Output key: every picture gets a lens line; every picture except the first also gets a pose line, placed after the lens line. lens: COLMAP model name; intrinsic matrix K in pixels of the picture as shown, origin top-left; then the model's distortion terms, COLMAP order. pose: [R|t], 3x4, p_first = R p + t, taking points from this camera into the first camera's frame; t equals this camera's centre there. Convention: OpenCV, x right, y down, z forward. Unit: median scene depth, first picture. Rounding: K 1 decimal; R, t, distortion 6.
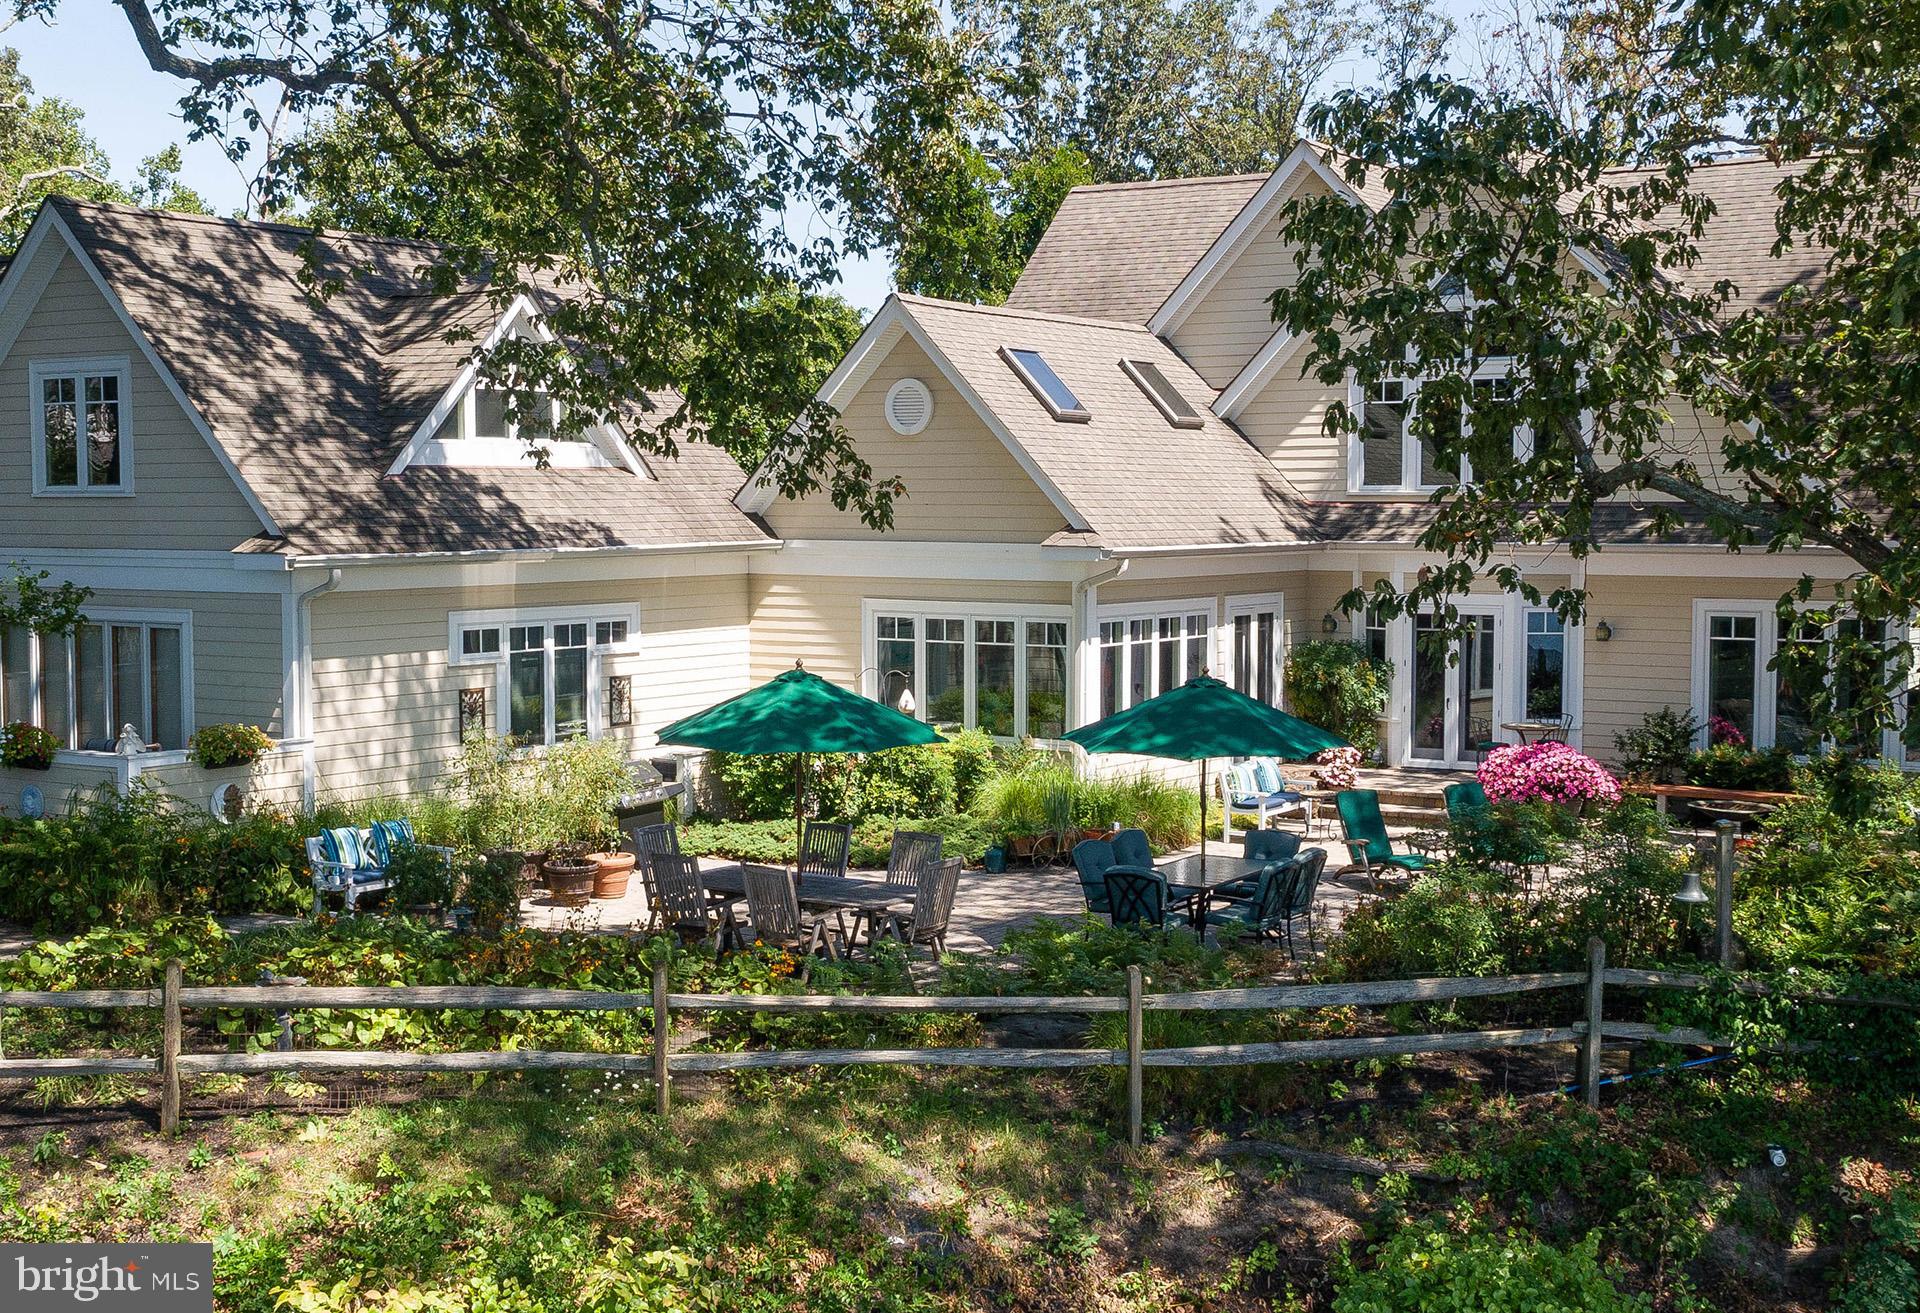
lens RADIAL K [[2426.7, 0, 989.7], [0, 2426.7, 775.0], [0, 0, 1]] dist [-0.007996, -0.082989]
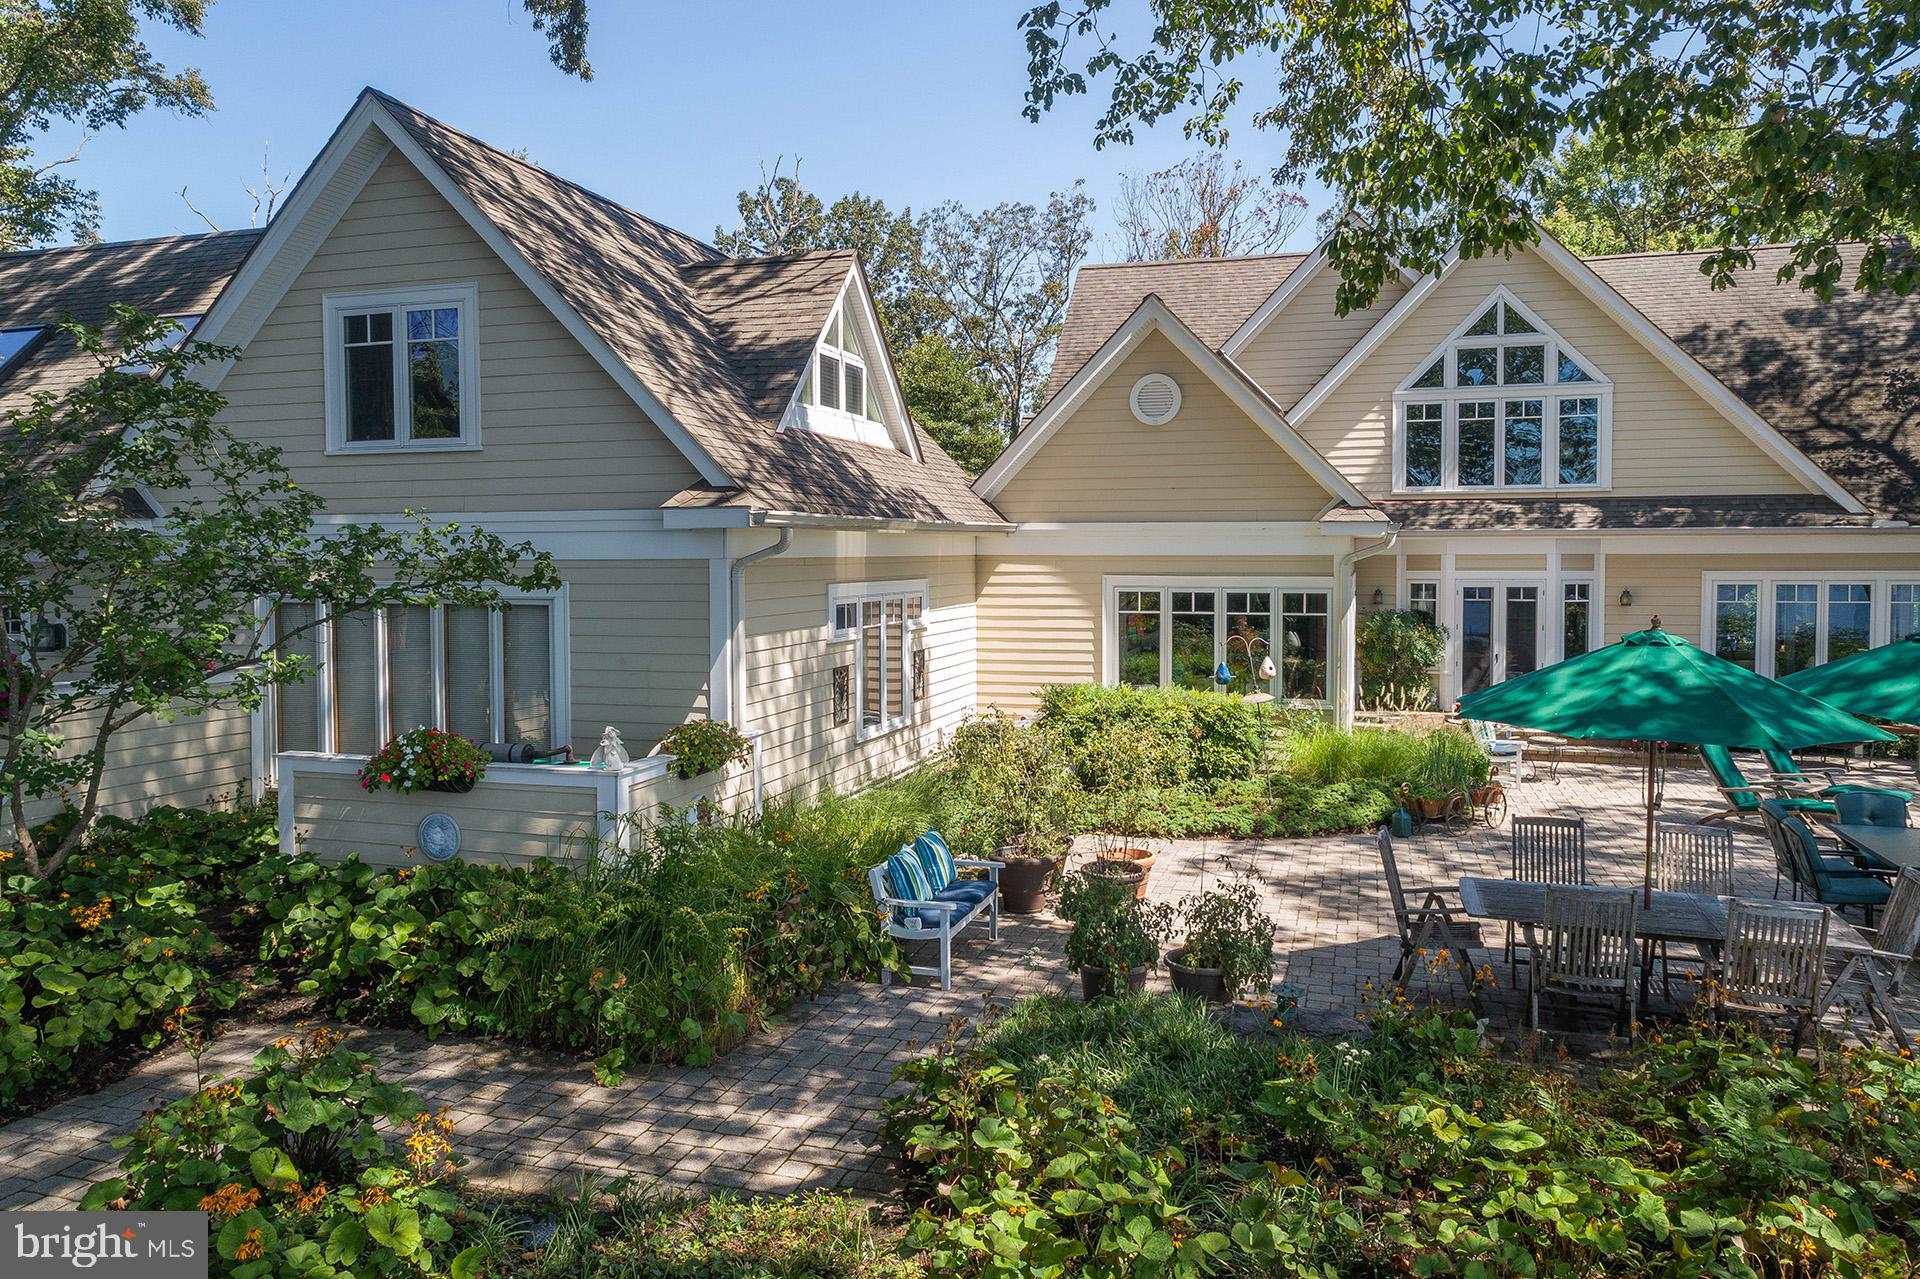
lens RADIAL K [[1329.6, 0, 961.7], [0, 1329.6, 618.0], [0, 0, 1]] dist [-0.000479, 0.001512]
pose [[0.964785, -0.016499, 0.262523, -0.309155], [0.033455, 0.997623, -0.060249, -0.022081], [-0.260905, 0.066910, 0.963043, 0.501060]]
